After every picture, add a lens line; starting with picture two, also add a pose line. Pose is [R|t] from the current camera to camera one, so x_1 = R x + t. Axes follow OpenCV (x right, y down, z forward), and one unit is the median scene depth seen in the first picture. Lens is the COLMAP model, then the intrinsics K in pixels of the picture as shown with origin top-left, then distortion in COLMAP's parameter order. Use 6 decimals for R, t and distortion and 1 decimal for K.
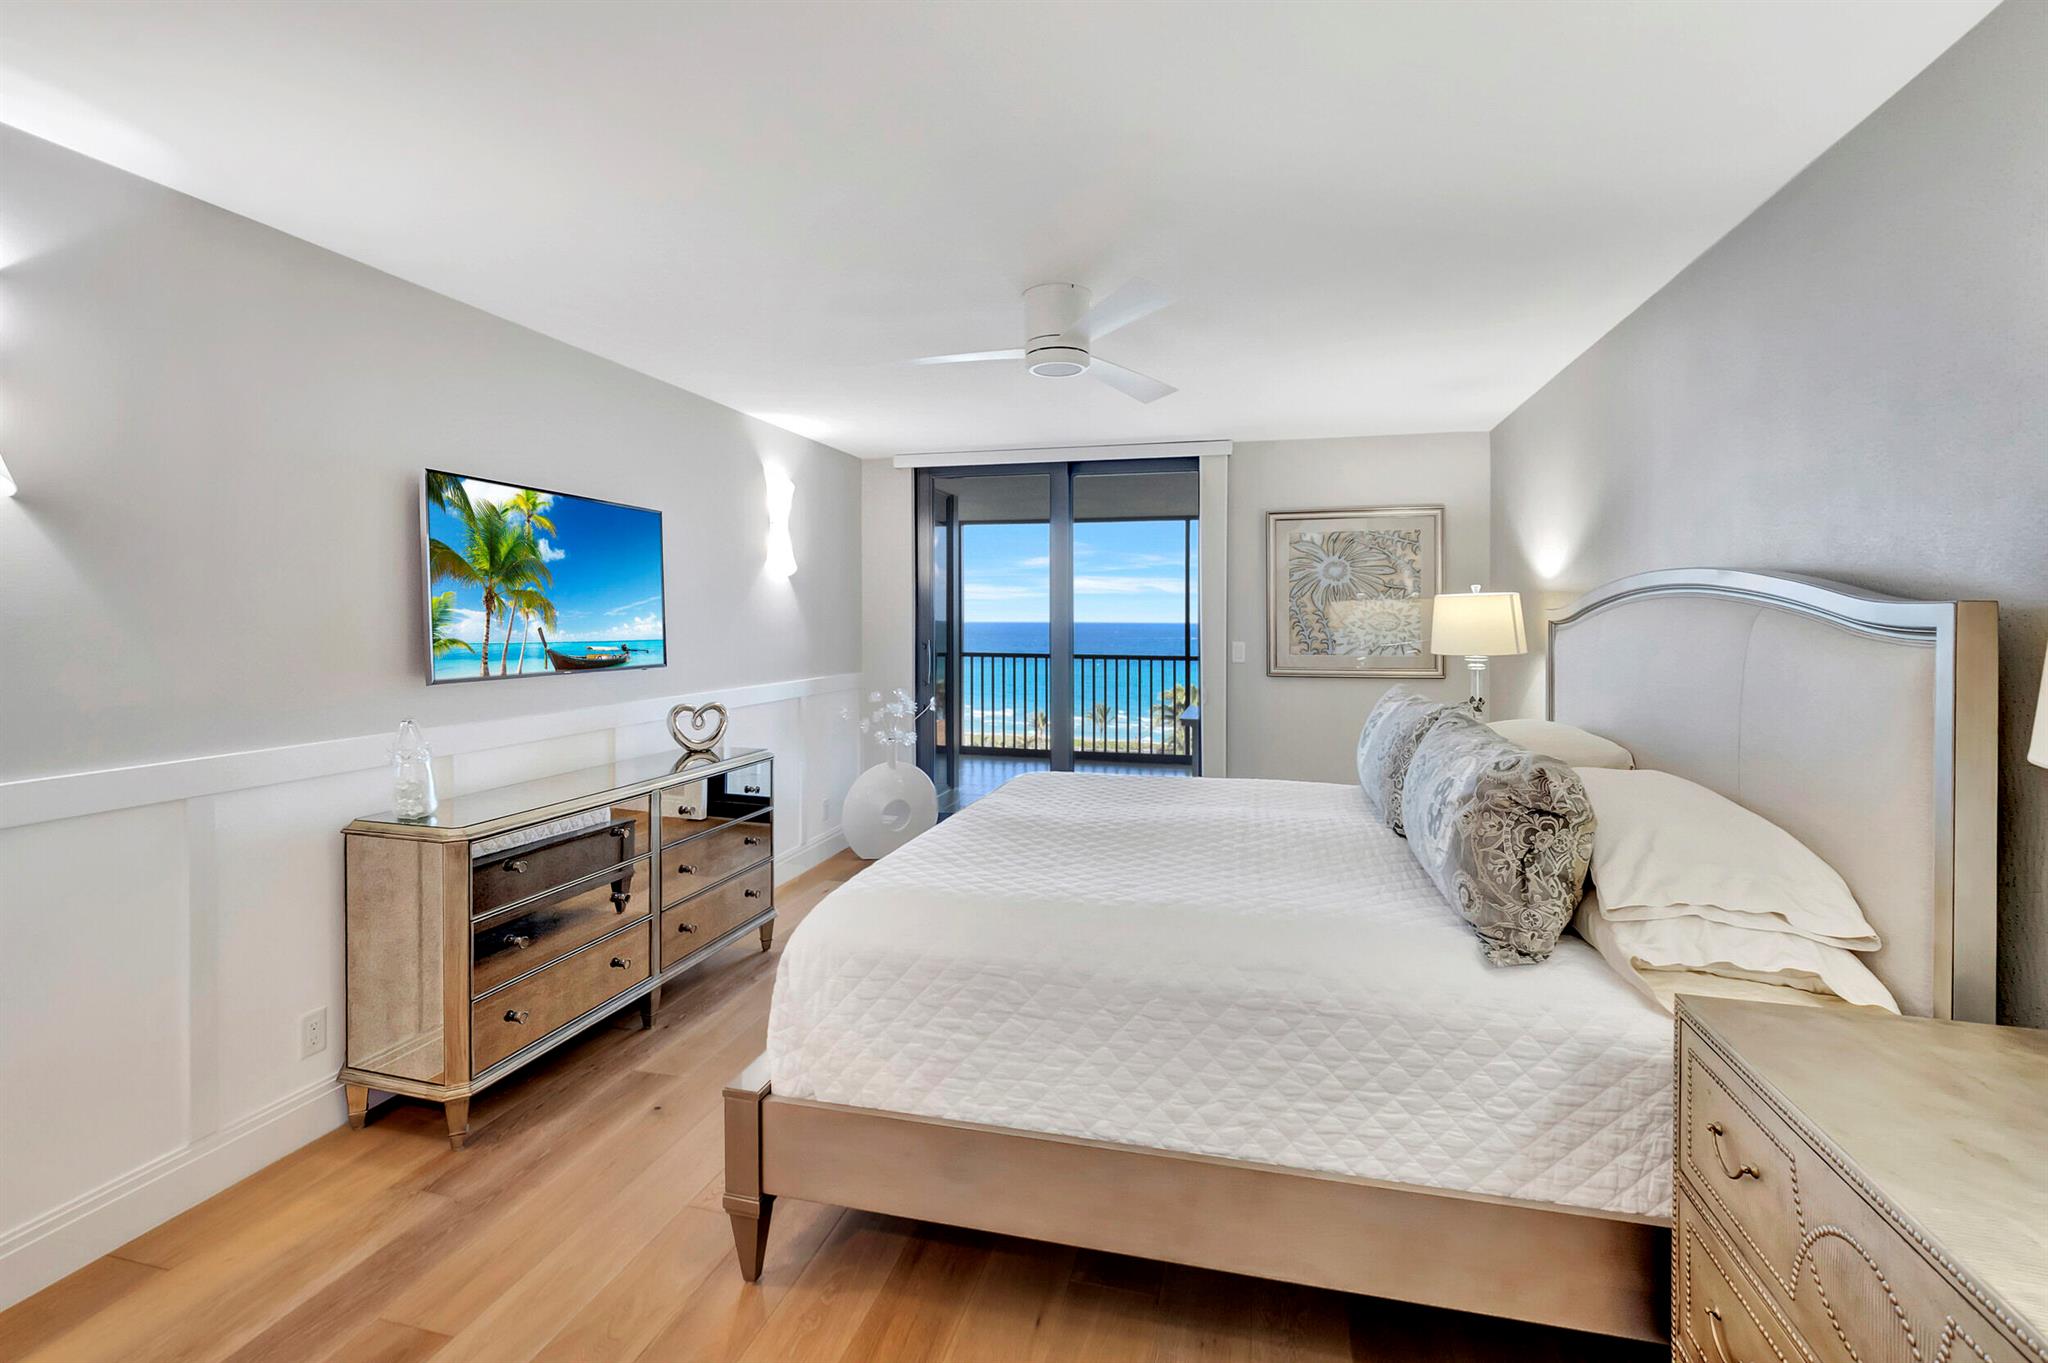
lens RADIAL K [[919.7, 0, 996.2], [0, 919.7, 624.0], [0, 0, 1]] dist [-0.001435, -0.000234]
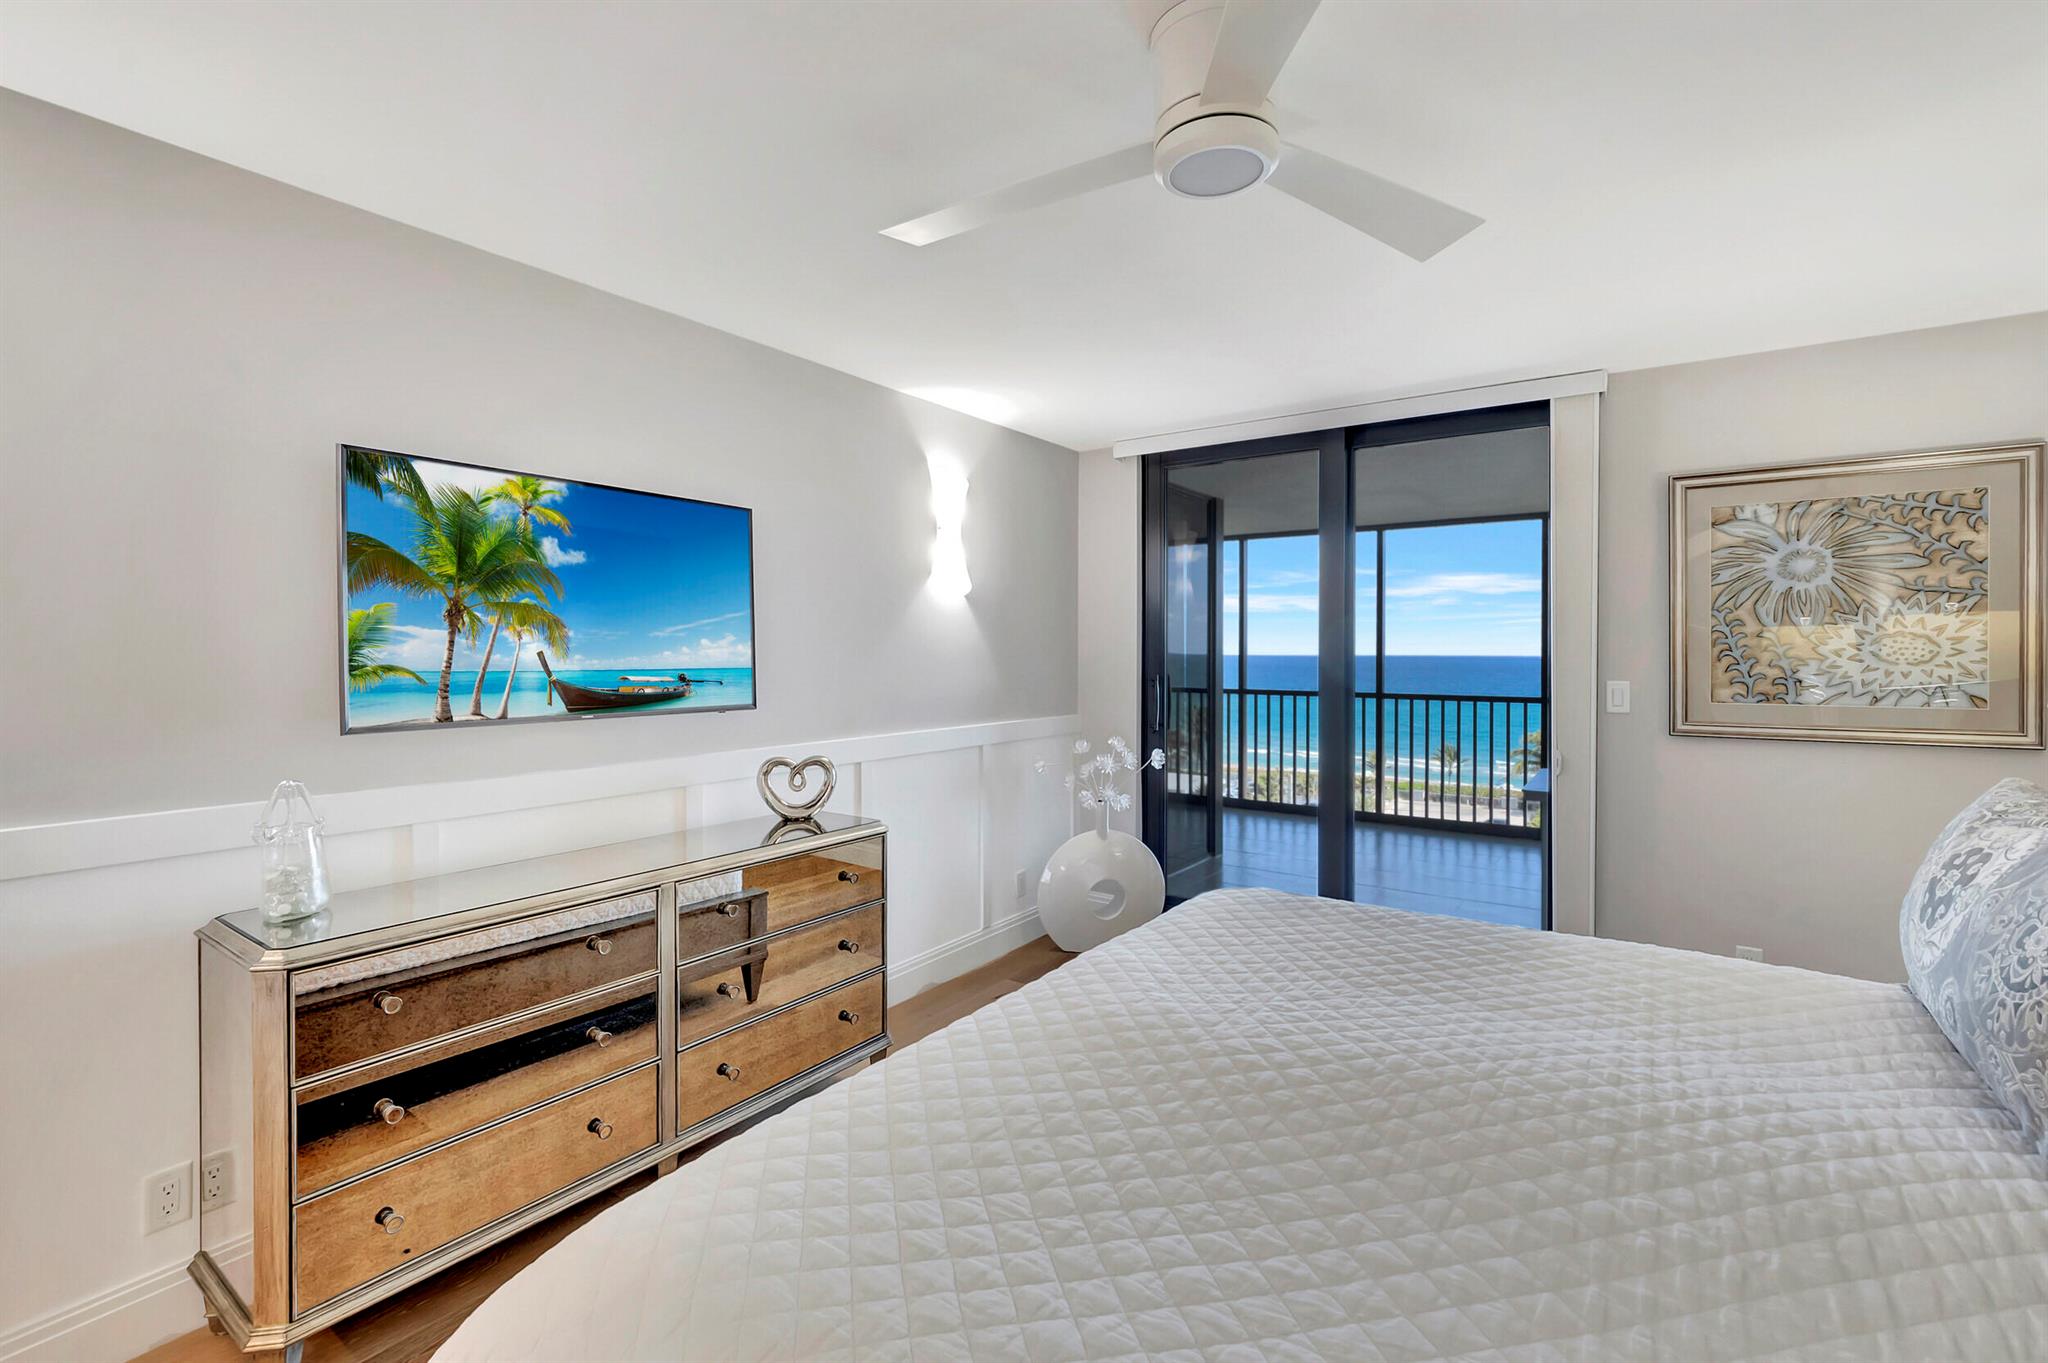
lens RADIAL K [[919.7, 0, 1001.4], [0, 919.7, 662.7], [0, 0, 1]] dist [-0.001435, -0.000234]
pose [[0.945510, 0.002028, -0.325587, 0.095277], [-0.000702, 0.999991, 0.004190, 0.005940], [0.325593, -0.003733, 0.945503, 0.365132]]
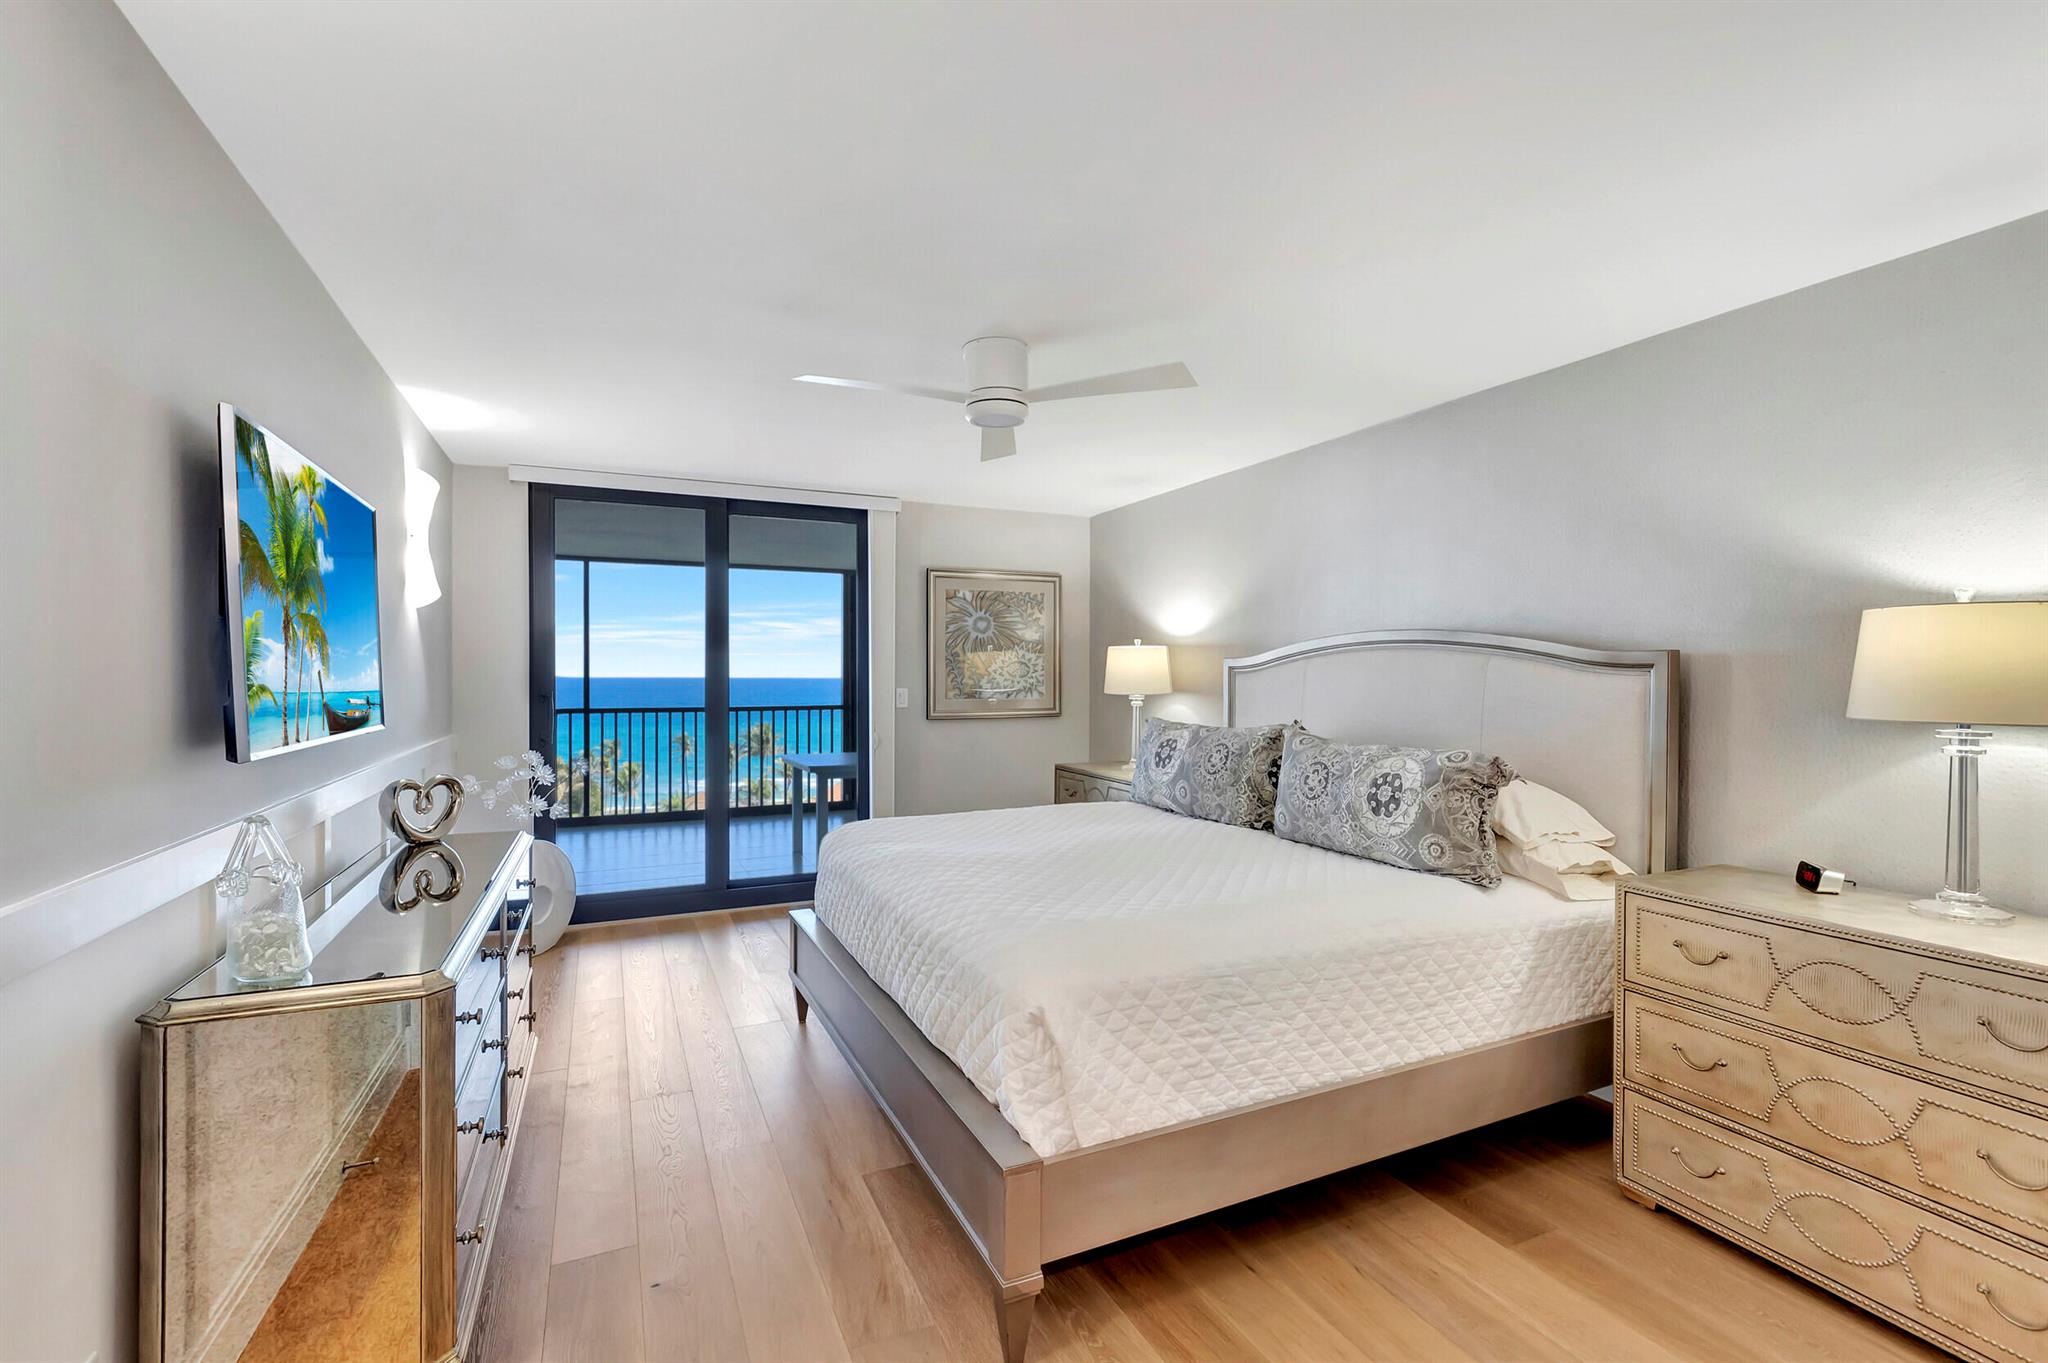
lens RADIAL K [[919.7, 0, 996.6], [0, 919.7, 680.6], [0, 0, 1]] dist [-0.001435, -0.000234]
pose [[0.771588, -0.006795, 0.636087, -0.484897], [0.005314, 0.999977, 0.004236, 0.008904], [-0.636101, 0.000111, 0.771606, 0.165508]]
